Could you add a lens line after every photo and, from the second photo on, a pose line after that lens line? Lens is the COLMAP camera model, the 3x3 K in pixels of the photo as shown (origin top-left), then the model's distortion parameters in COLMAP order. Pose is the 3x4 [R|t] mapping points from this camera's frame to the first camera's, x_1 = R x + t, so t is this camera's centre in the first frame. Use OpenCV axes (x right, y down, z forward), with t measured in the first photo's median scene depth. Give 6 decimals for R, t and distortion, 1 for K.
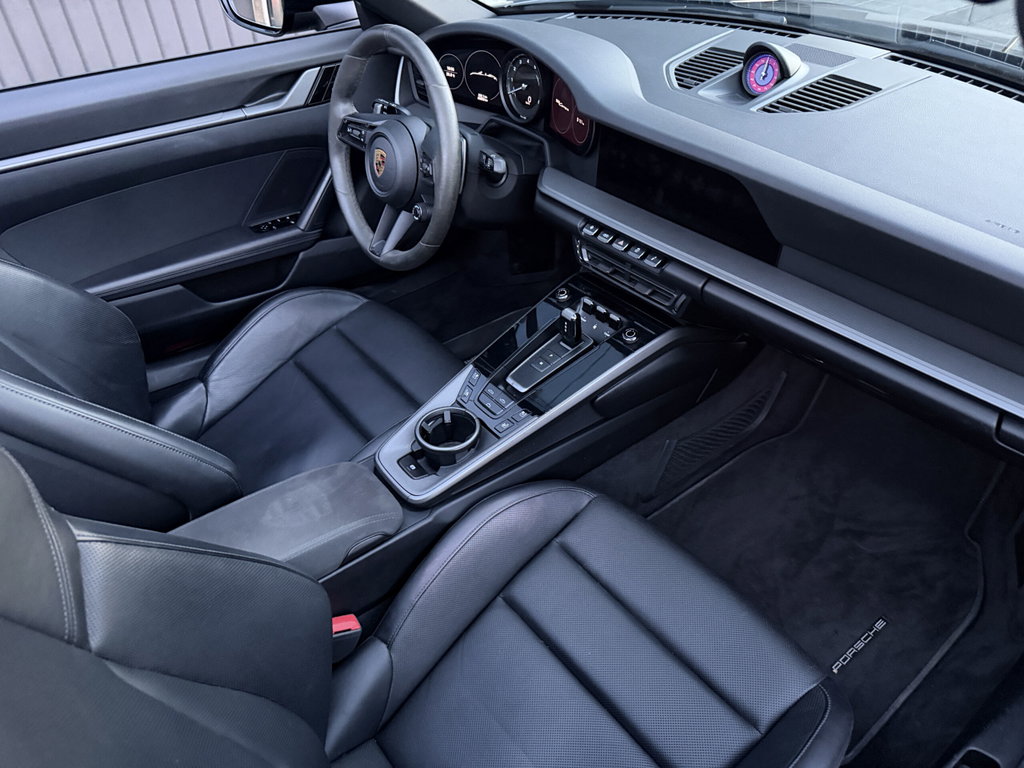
lens RADIAL K [[731.1, 0, 543.4], [0, 731.1, 395.5], [0, 0, 1]] dist [0.037792, -0.041463]
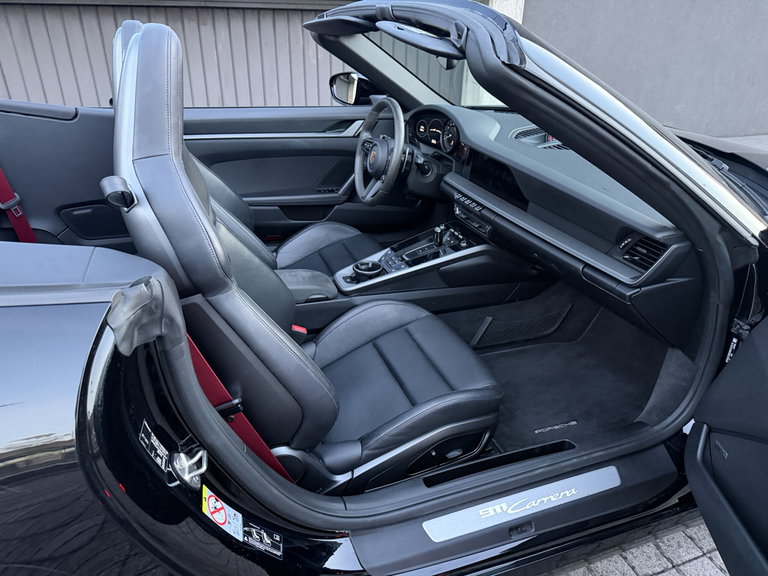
lens RADIAL K [[548.3, 0, 383.1], [0, 548.3, 290.2], [0, 0, 1]] dist [0.037792, -0.041463]
pose [[0.943513, 0.180058, -0.278141, 0.334301], [-0.234017, 0.956409, -0.174692, 0.343251], [0.234562, 0.229913, 0.944521, -0.452541]]
